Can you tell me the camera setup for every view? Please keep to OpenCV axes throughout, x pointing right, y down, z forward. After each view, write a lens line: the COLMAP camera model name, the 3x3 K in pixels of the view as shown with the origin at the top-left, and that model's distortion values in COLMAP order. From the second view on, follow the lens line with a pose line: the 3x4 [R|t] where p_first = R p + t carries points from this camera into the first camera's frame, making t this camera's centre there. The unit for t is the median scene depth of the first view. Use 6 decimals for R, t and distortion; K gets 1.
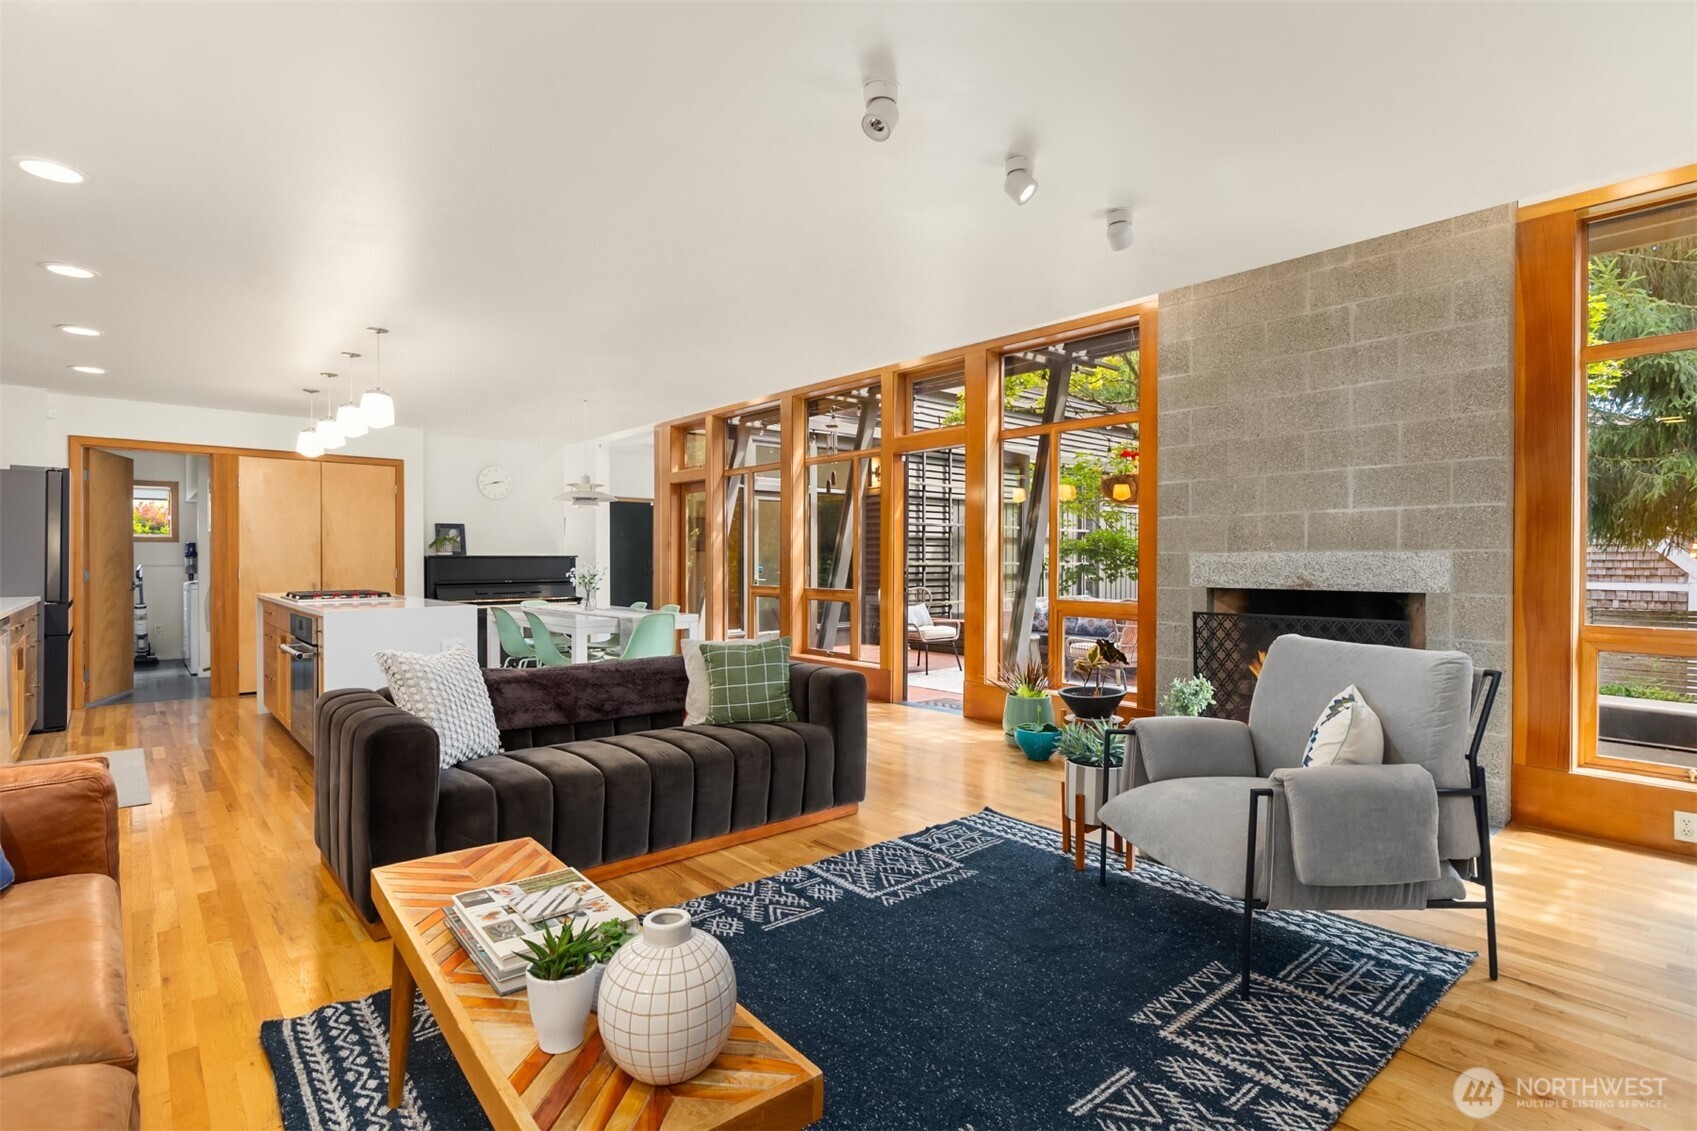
lens RADIAL K [[846.5, 0, 848.5], [0, 846.5, 565.5], [0, 0, 1]] dist [-0.000265, -0.000075]
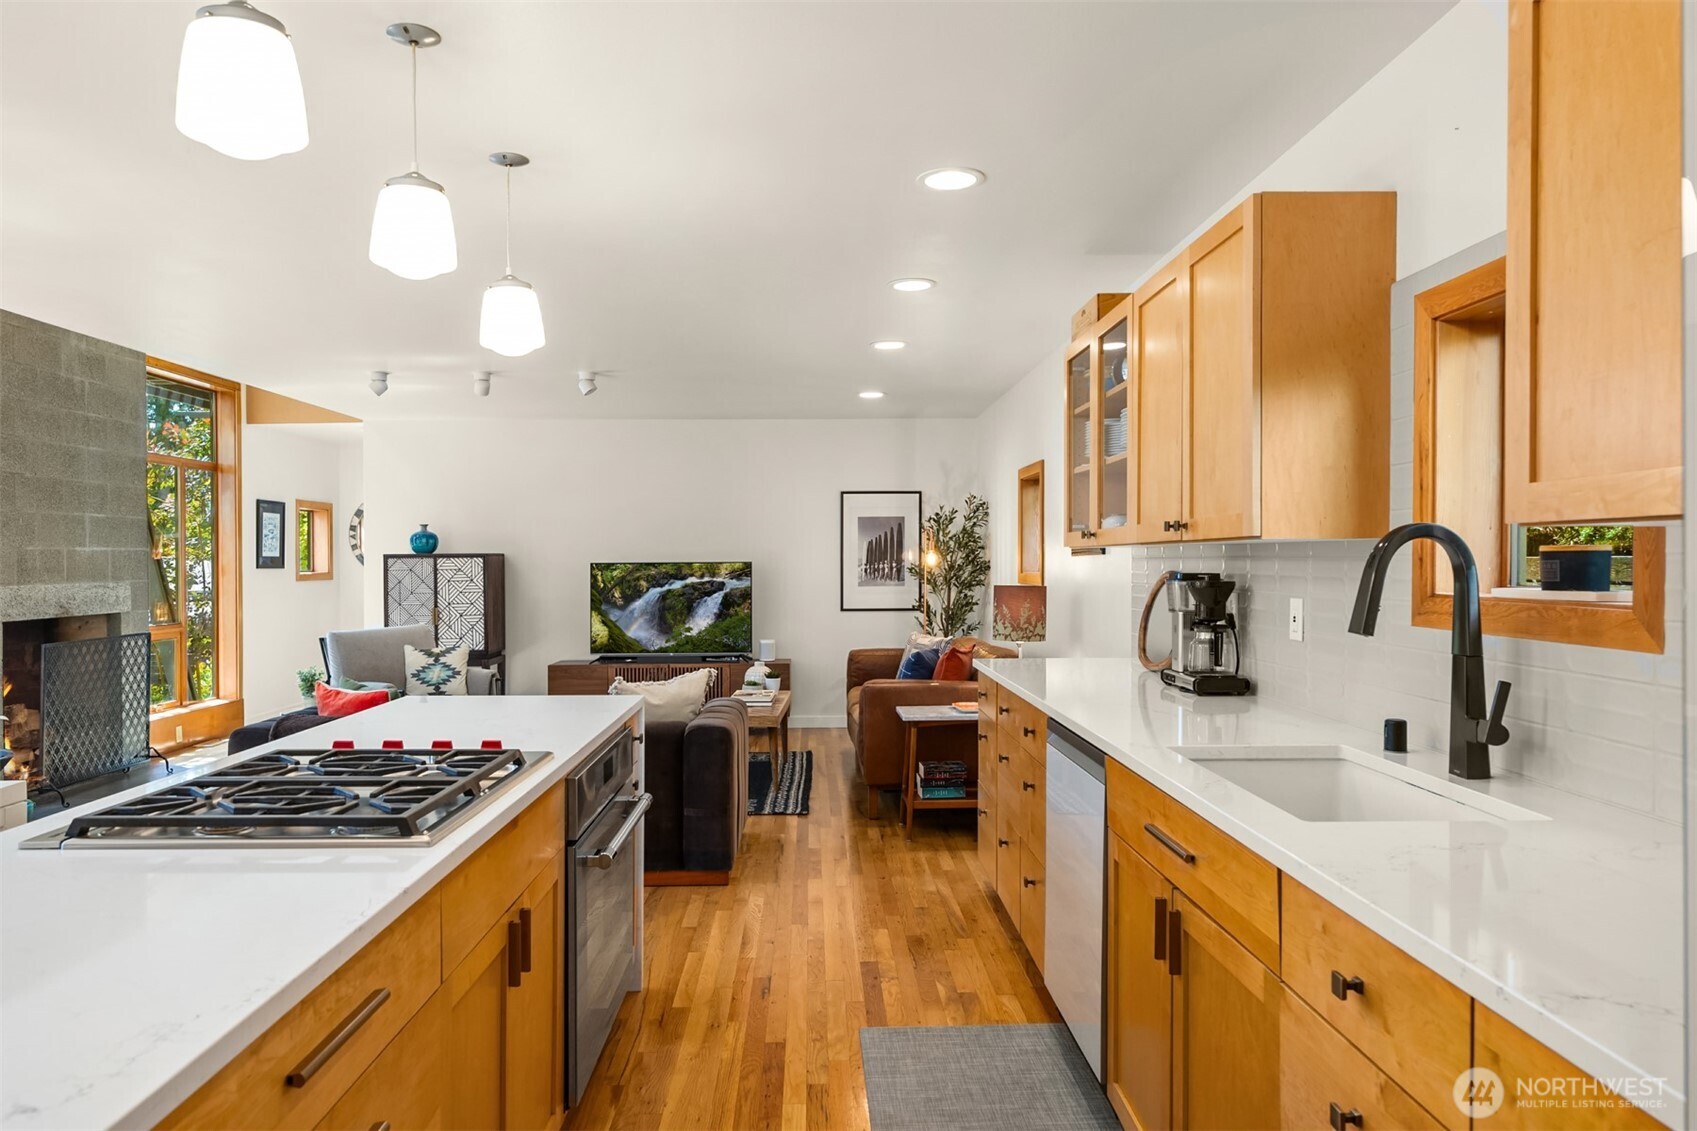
lens RADIAL K [[1115.9, 0, 848.5], [0, 1115.9, 565.5], [0, 0, 1]] dist [0.000495, 0.000413]
pose [[-0.775580, -0.001604, 0.631247, -1.226140], [0.007433, 0.999904, 0.011673, -0.050042], [-0.631205, 0.013746, -0.775494, 1.500758]]
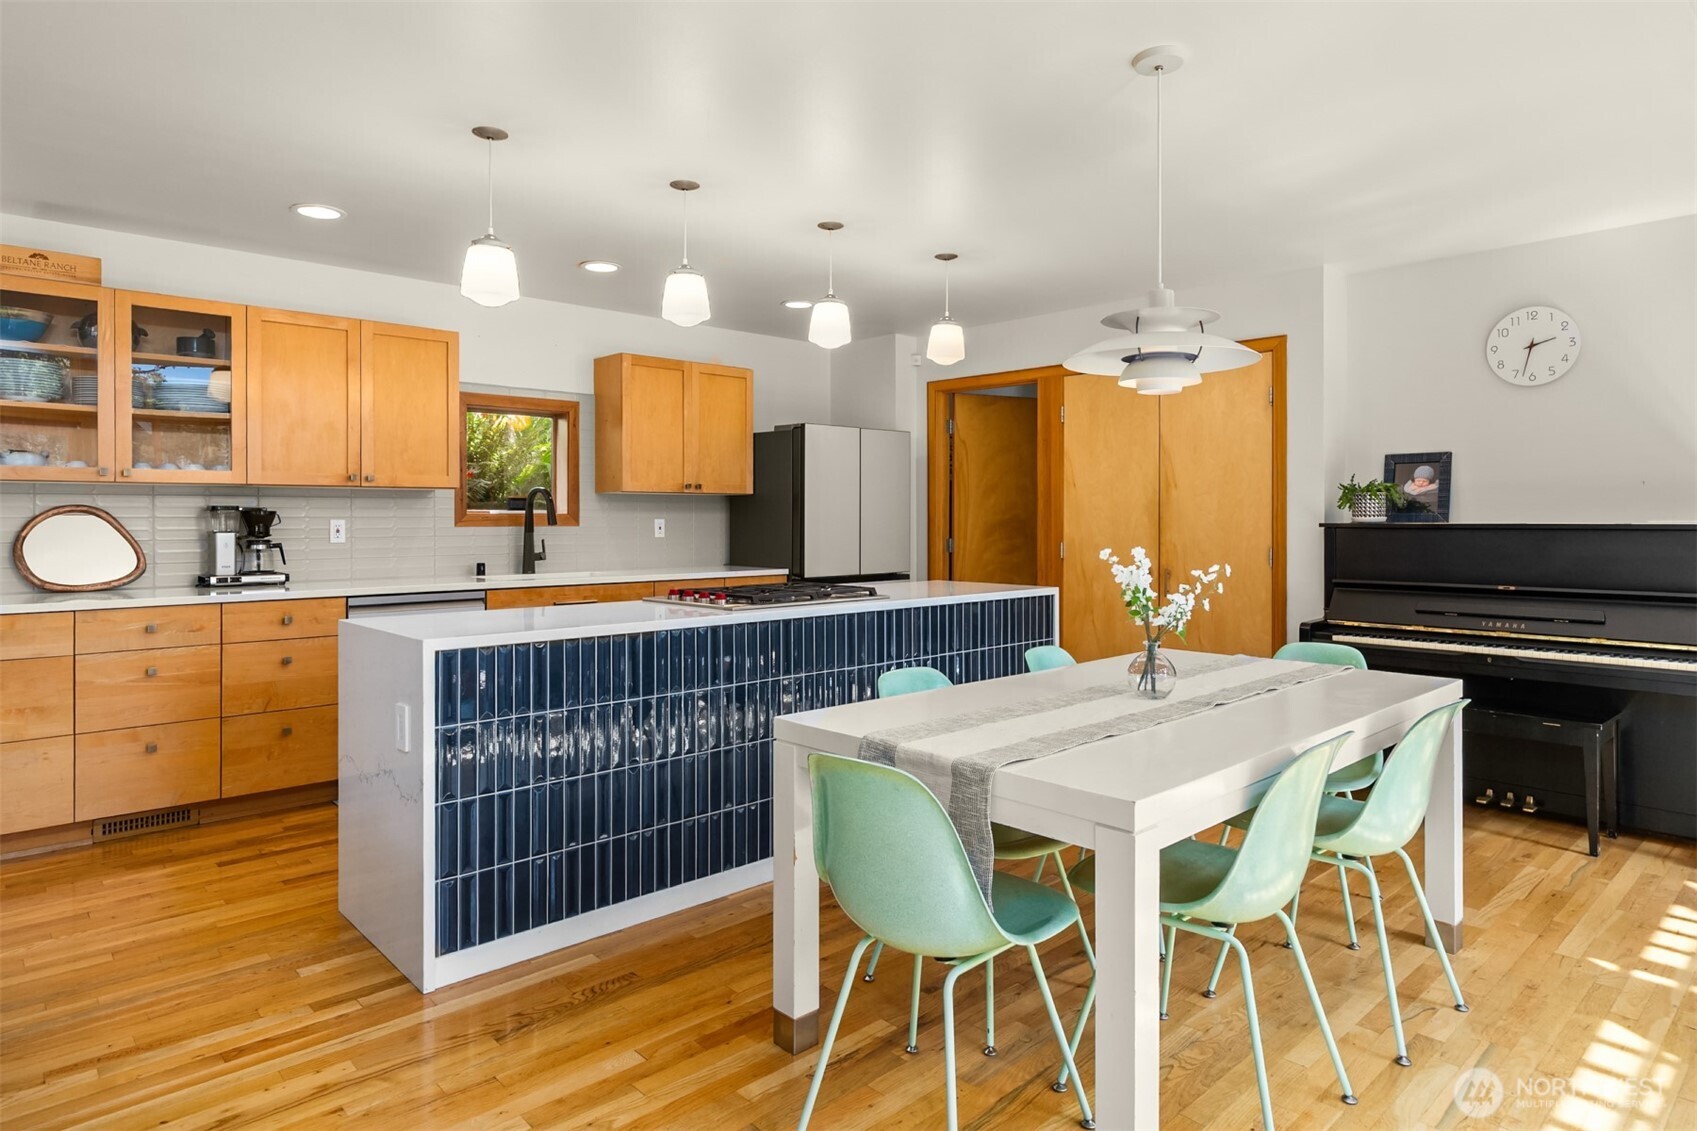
lens RADIAL K [[995.5, 0, 842.8], [0, 995.5, 517.5], [0, 0, 1]] dist [-0.000089, 0.000210]
pose [[0.047663, 0.001137, -0.998863, 0.111416], [-0.005991, 0.999982, 0.000852, -0.026093], [0.998845, 0.005943, 0.047669, 1.308055]]
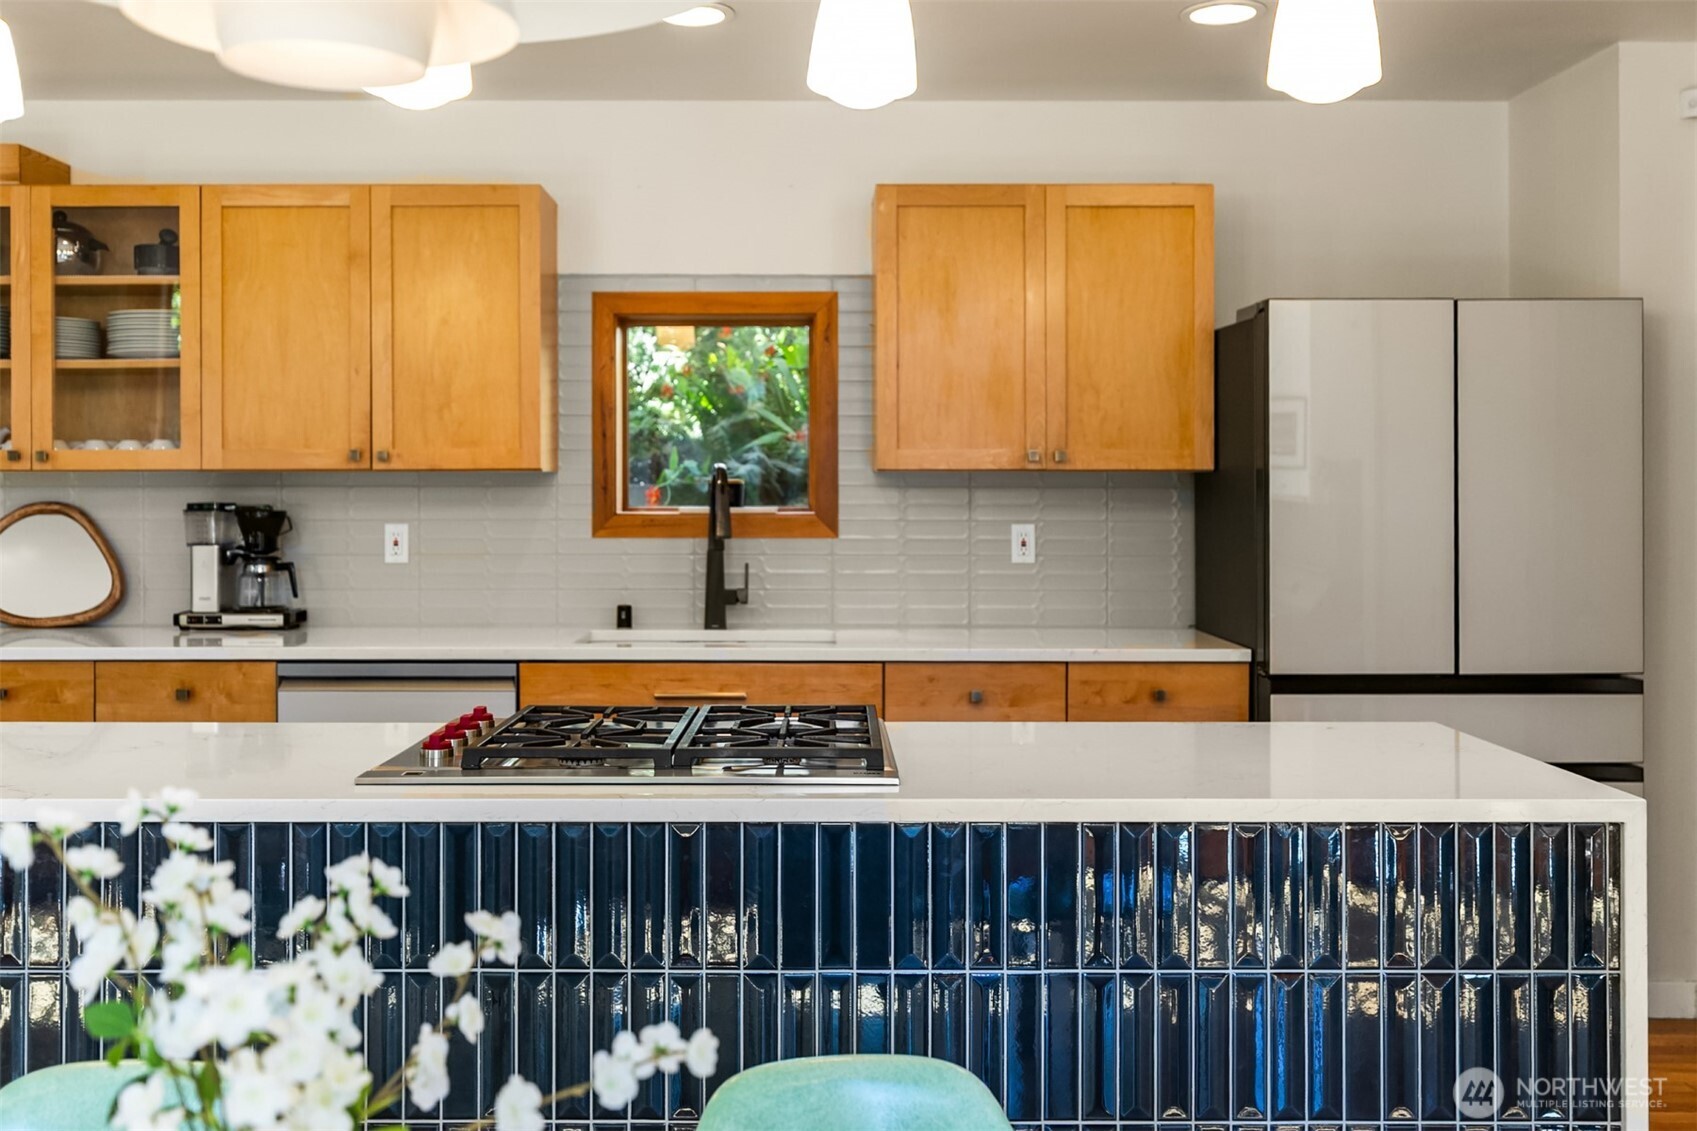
lens RADIAL K [[1893.4, 0, 848.5], [0, 1893.4, 565.5], [0, 0, 1]] dist [0.004140, 0.008277]
pose [[-0.658760, 0.018248, -0.752132, -0.268406], [-0.006027, 0.999546, 0.029529, -0.031620], [0.752329, 0.023986, -0.658351, 1.848959]]
